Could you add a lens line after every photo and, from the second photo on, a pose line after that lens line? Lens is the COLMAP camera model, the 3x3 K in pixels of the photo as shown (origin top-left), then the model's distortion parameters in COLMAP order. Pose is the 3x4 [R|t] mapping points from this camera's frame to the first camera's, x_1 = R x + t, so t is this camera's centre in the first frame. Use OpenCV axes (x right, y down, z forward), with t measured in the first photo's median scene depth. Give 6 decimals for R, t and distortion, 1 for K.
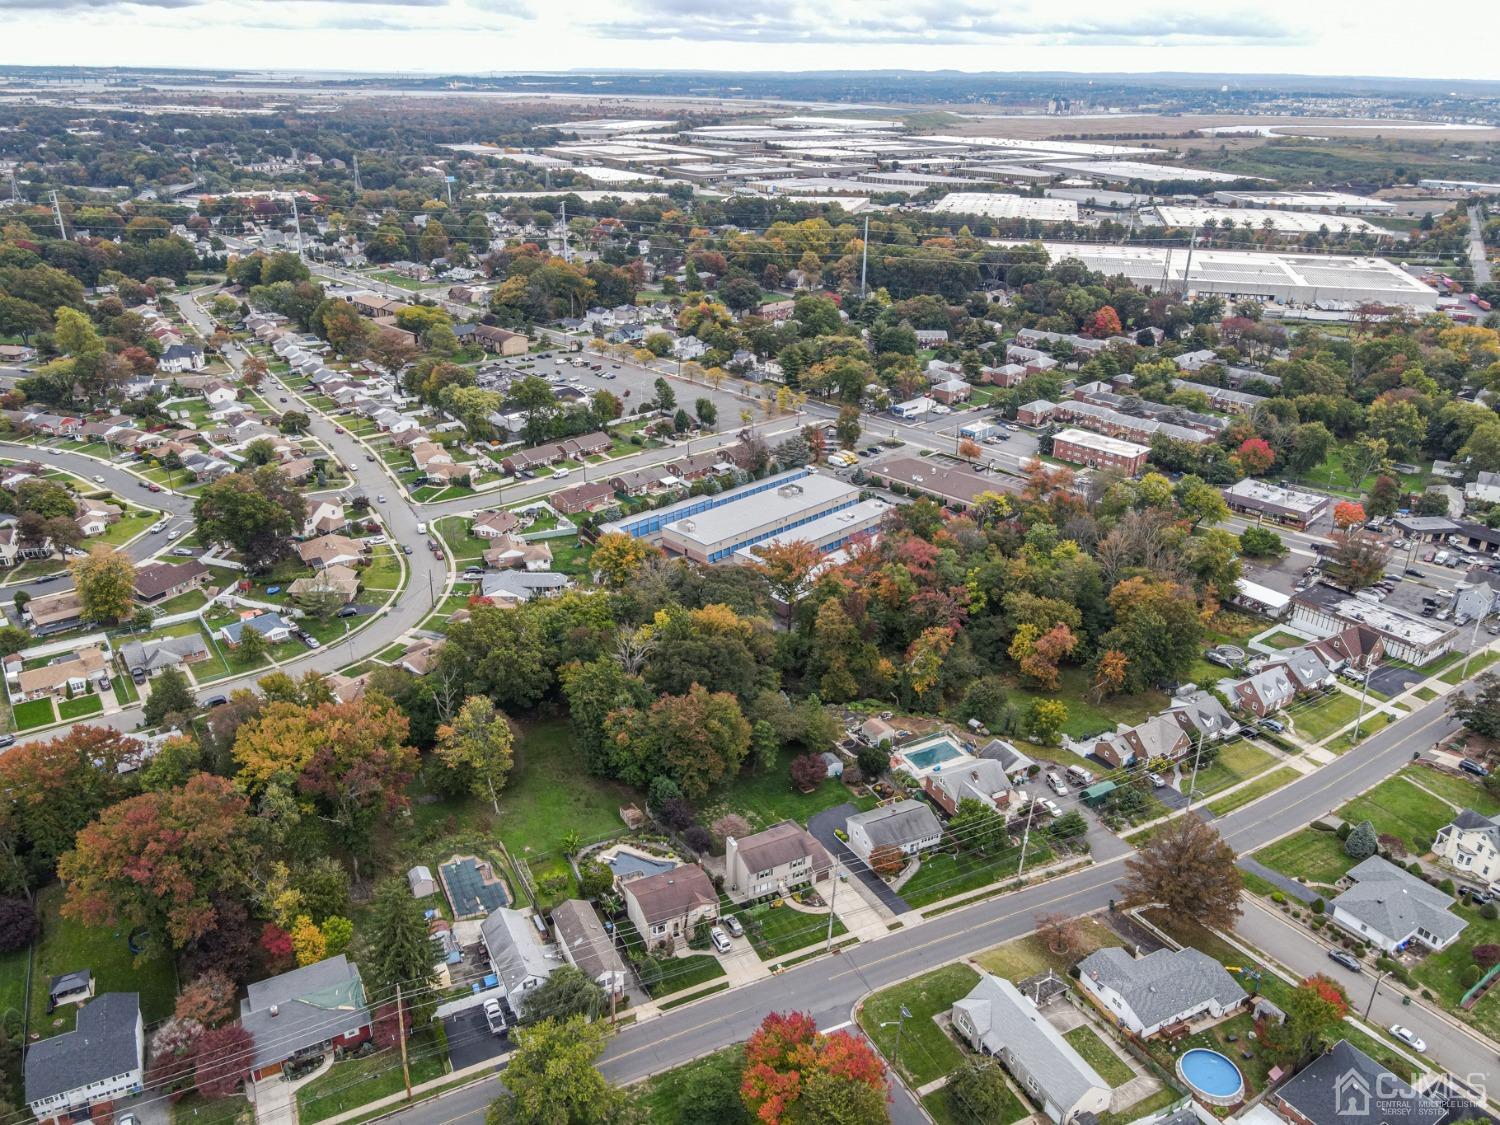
lens RADIAL K [[1101.8, 0, 743.1], [0, 1101.8, 570.2], [0, 0, 1]] dist [0.004699, 0.015442]
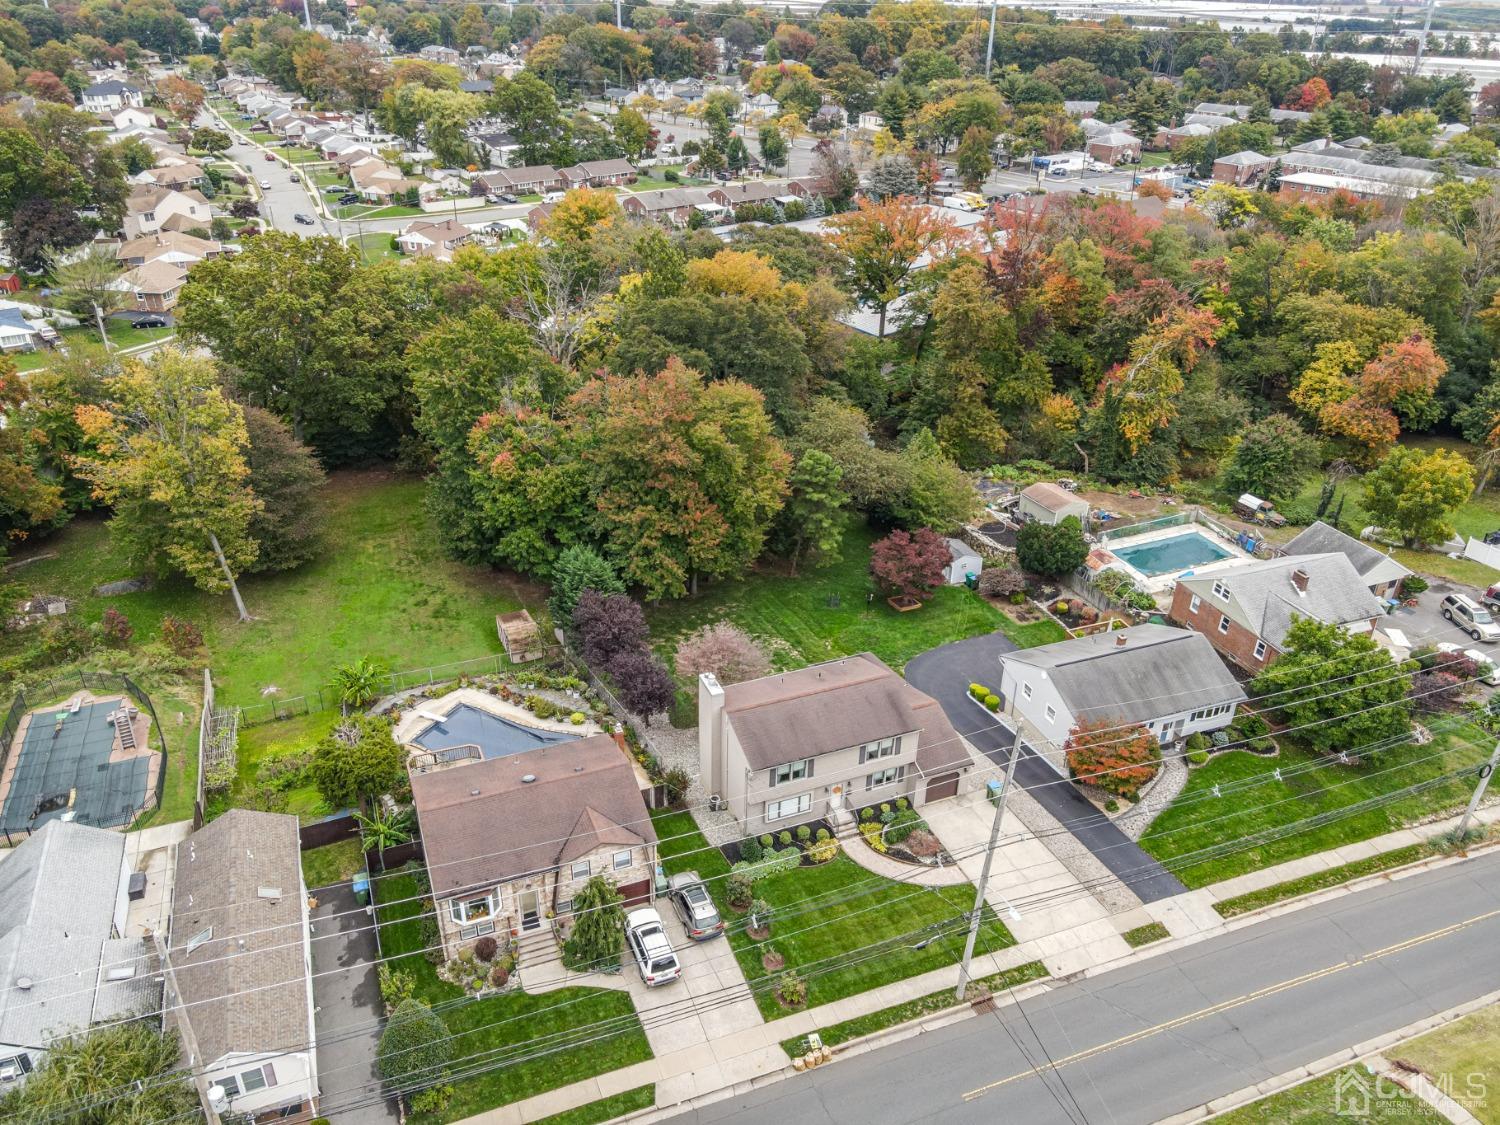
lens RADIAL K [[1101.8, 0, 744.4], [0, 1101.8, 563.4], [0, 0, 1]] dist [0.004699, 0.015442]
pose [[0.996420, 0.042667, -0.072978, 0.024629], [-0.037519, 0.996805, 0.070515, 0.157190], [0.075754, -0.067524, 0.994838, 0.553742]]
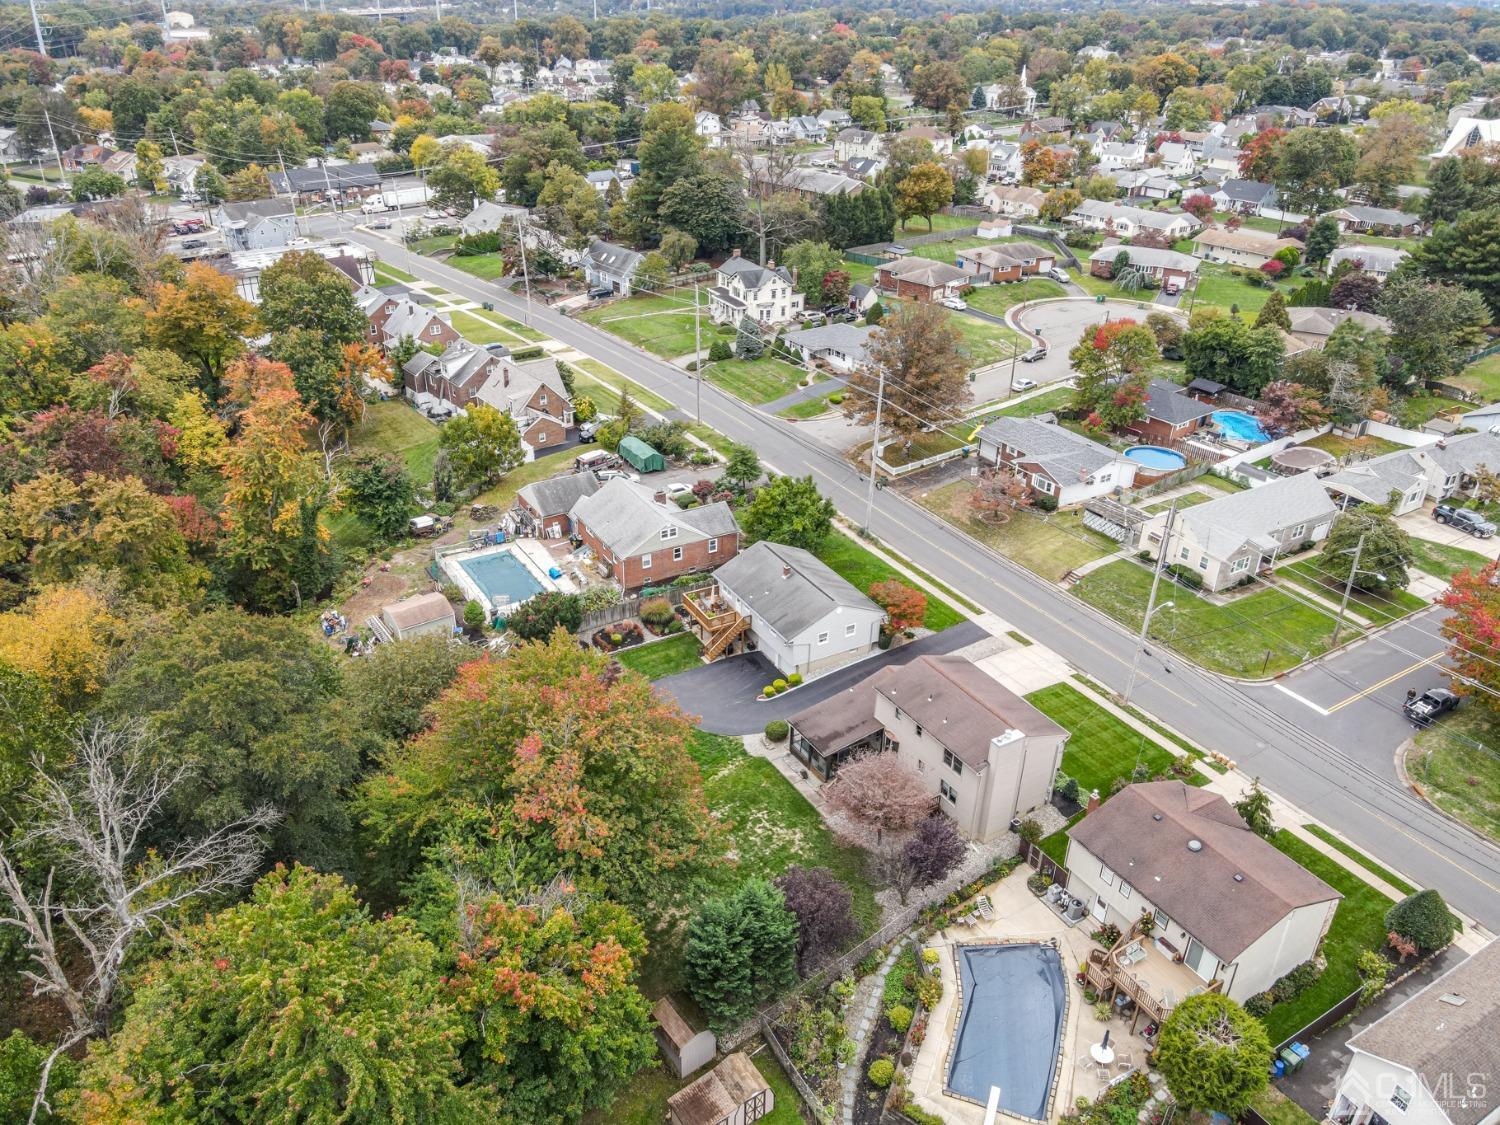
lens RADIAL K [[1101.8, 0, 744.1], [0, 1101.8, 553.2], [0, 0, 1]] dist [0.004699, 0.015442]
pose [[-0.068218, -0.476070, 0.876757, -0.292538], [0.393909, 0.794553, 0.462083, -0.032125], [-0.916615, 0.376885, 0.133326, 0.897960]]
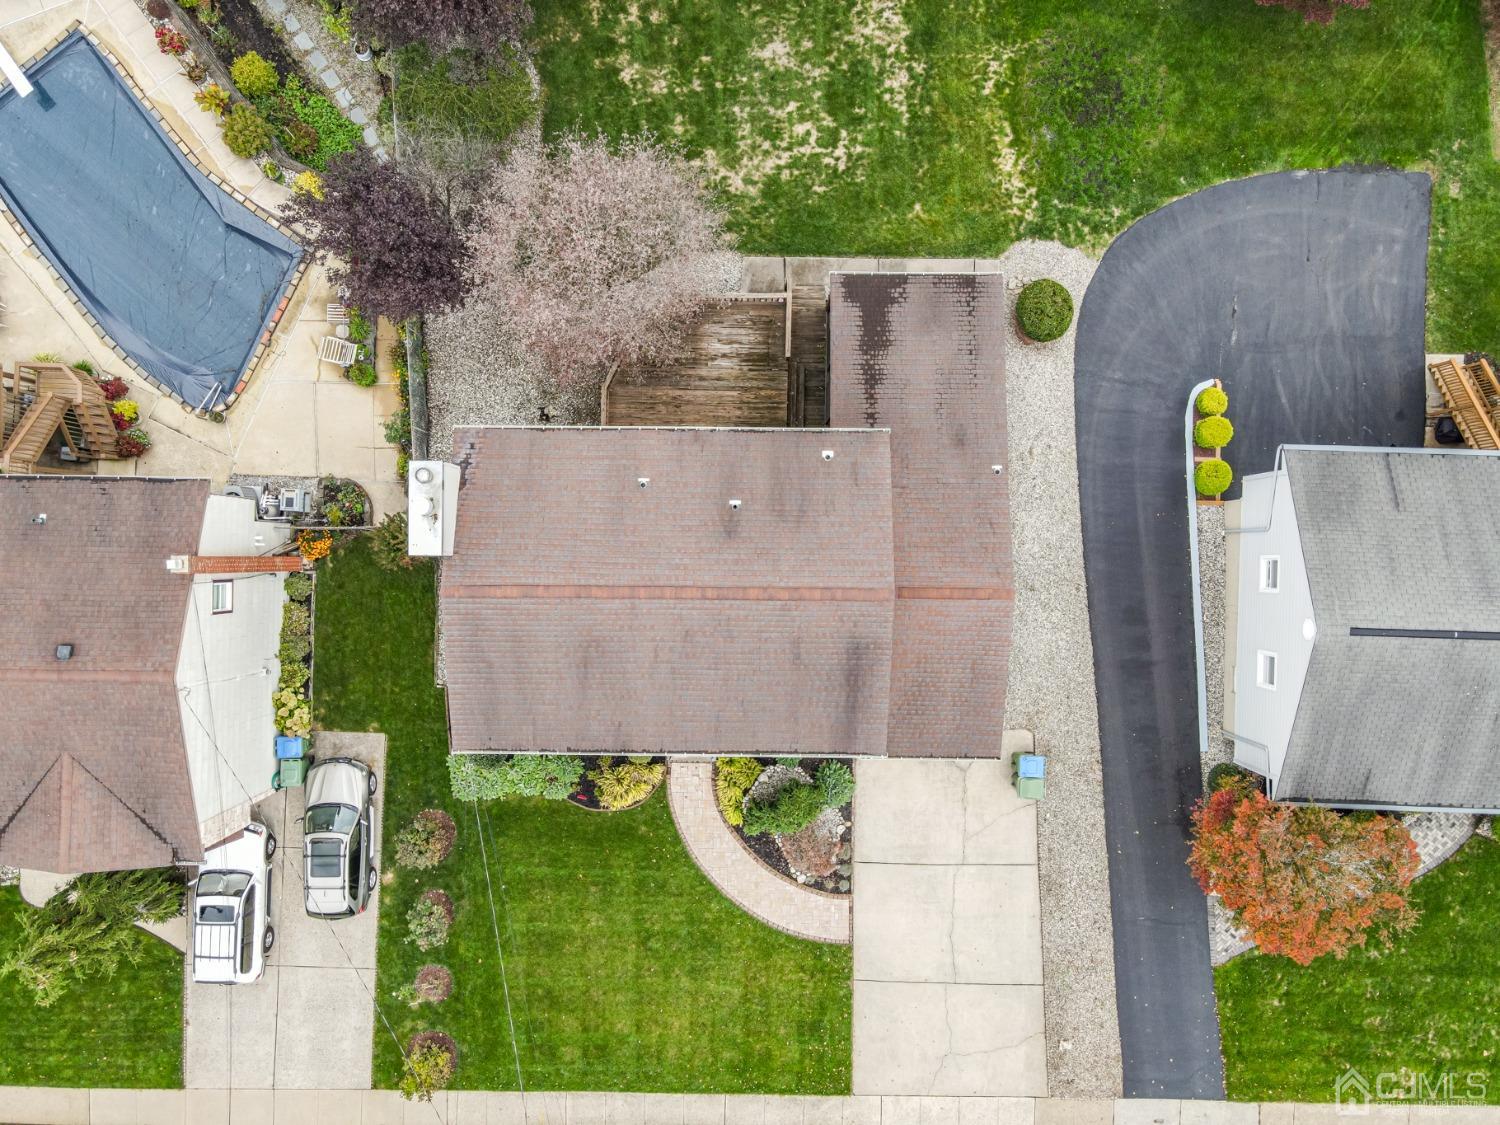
lens RADIAL K [[1101.8, 0, 744.7], [0, 1101.8, 564.4], [0, 0, 1]] dist [0.004699, 0.015442]
pose [[0.886996, 0.461501, -0.015964, 0.031255], [-0.179039, 0.375564, 0.909339, 0.092178], [0.425656, -0.803722, 0.415750, 0.844691]]
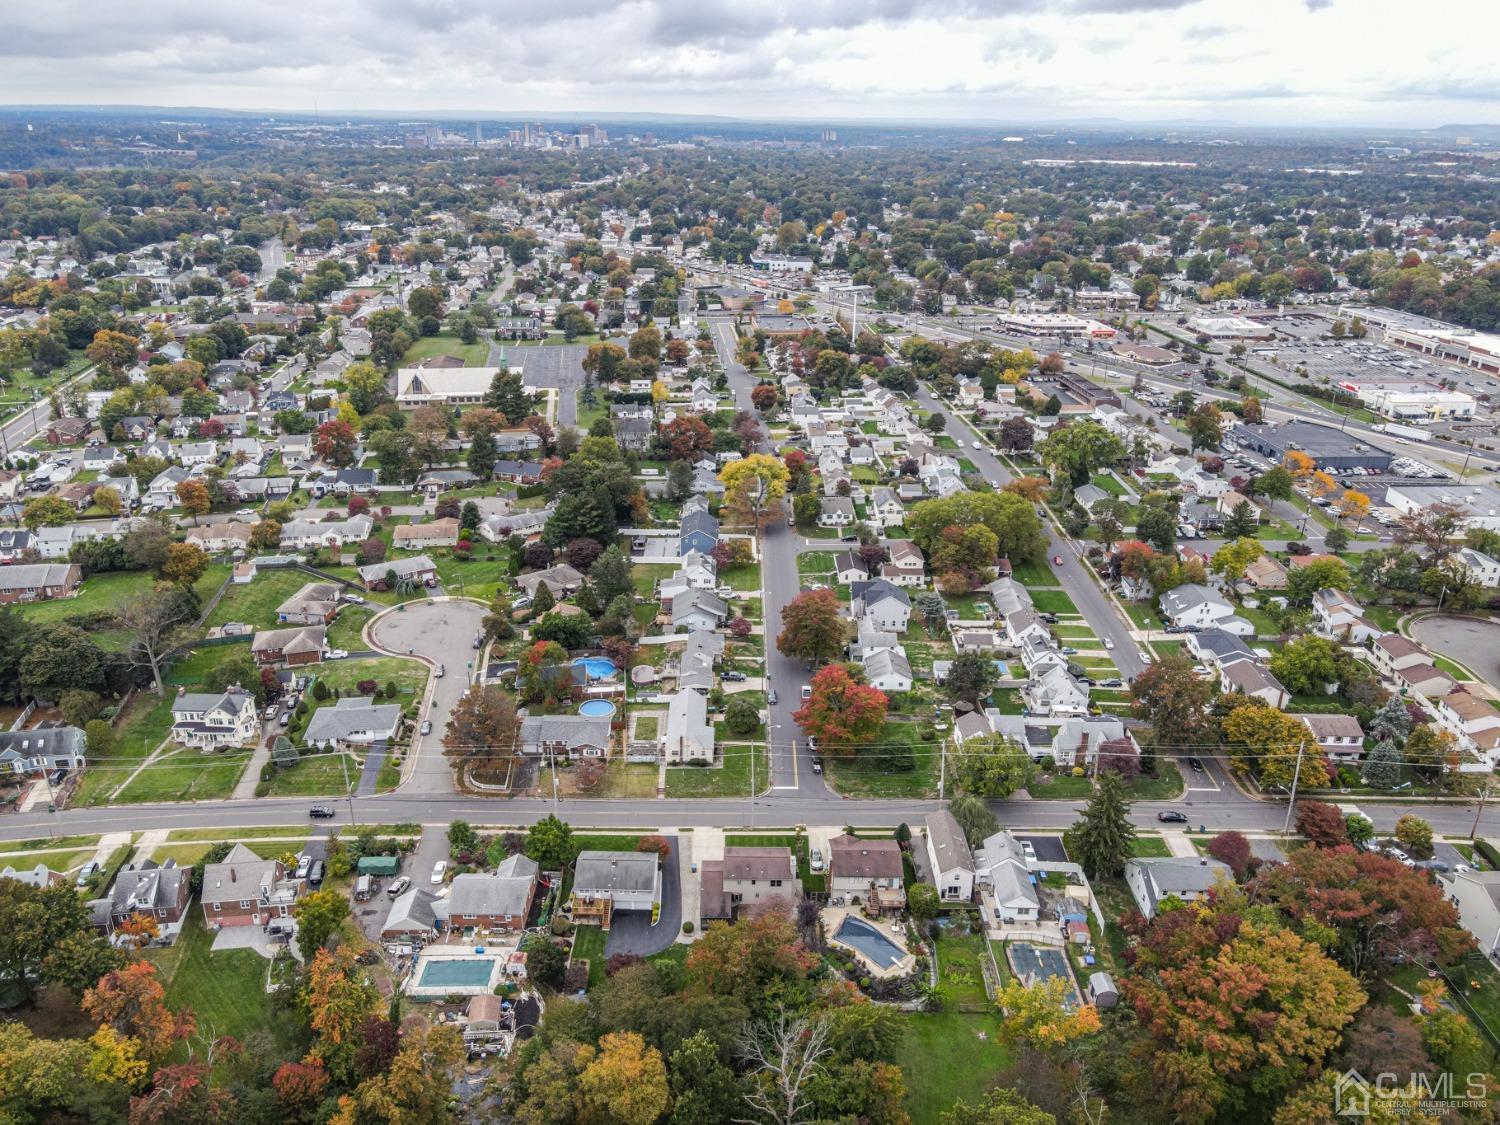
lens RADIAL K [[1101.8, 0, 738.4], [0, 1101.8, 574.2], [0, 0, 1]] dist [0.004699, 0.015442]
pose [[-0.892386, -0.195033, 0.406951, -0.293360], [0.166266, 0.696249, 0.698278, -0.591176], [-0.419526, 0.690796, -0.588896, 1.282217]]
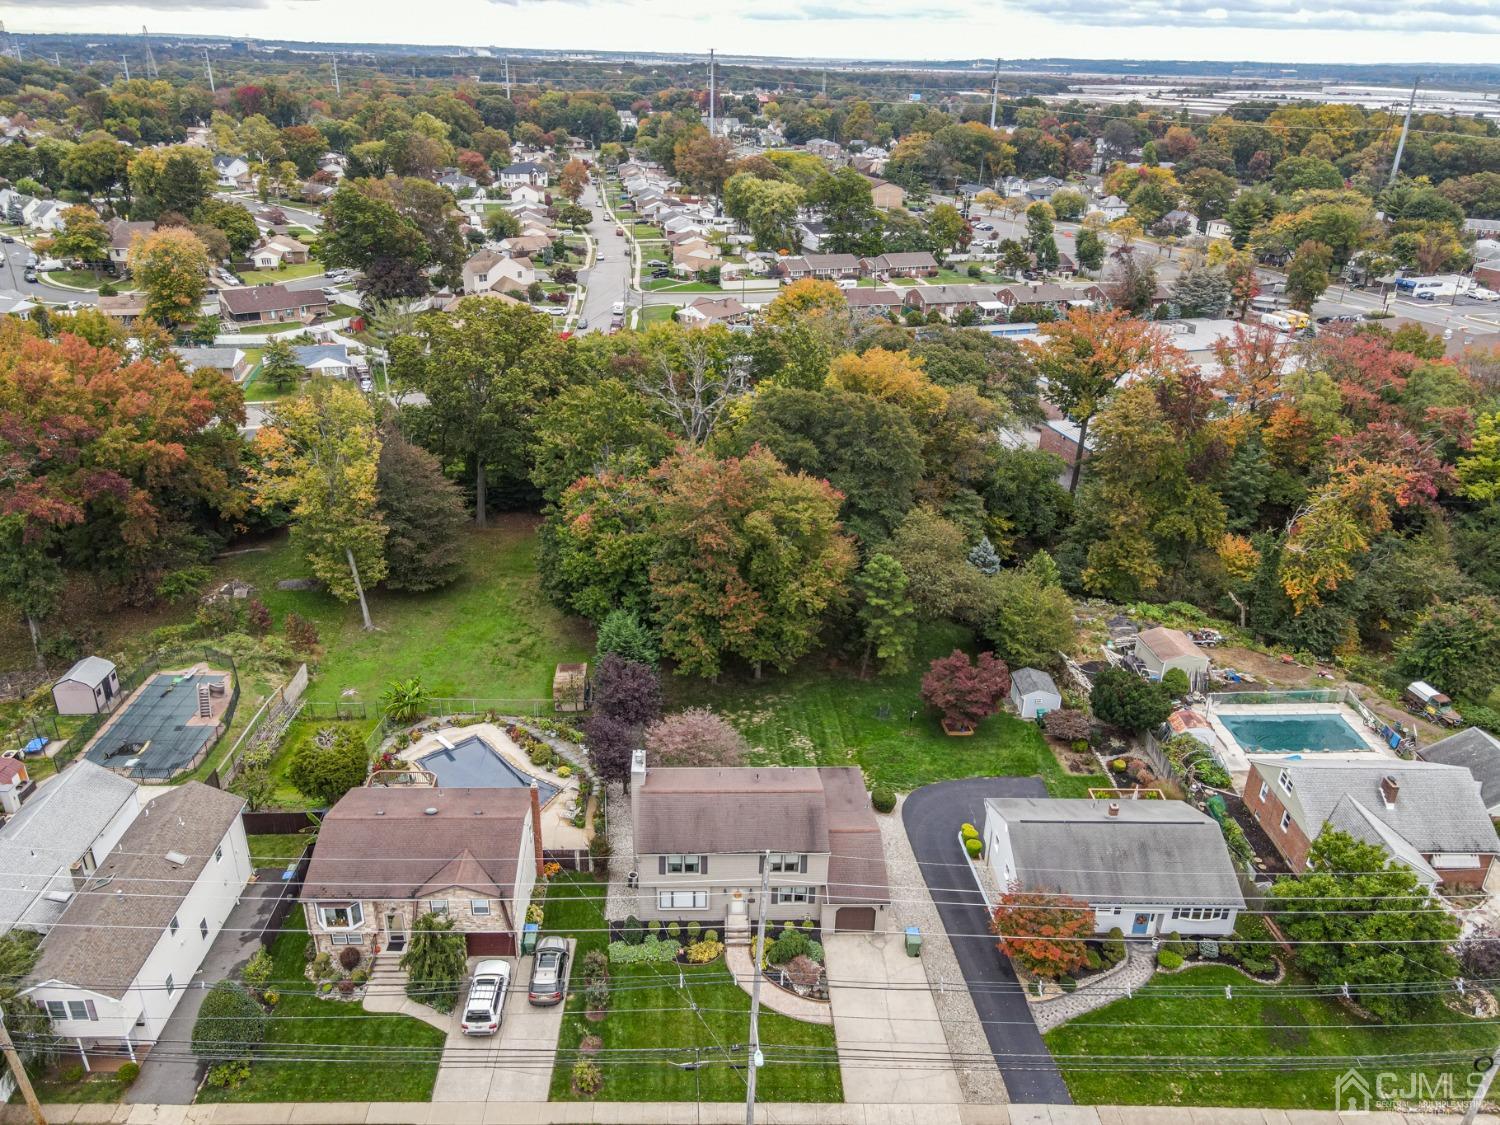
lens RADIAL K [[1101.8, 0, 743.4], [0, 1101.8, 563.6], [0, 0, 1]] dist [0.004699, 0.015442]
pose [[0.907389, 0.182925, -0.378396, 0.141359], [-0.183869, 0.982363, 0.033980, 0.139707], [0.377938, 0.038742, 0.925020, 0.578369]]
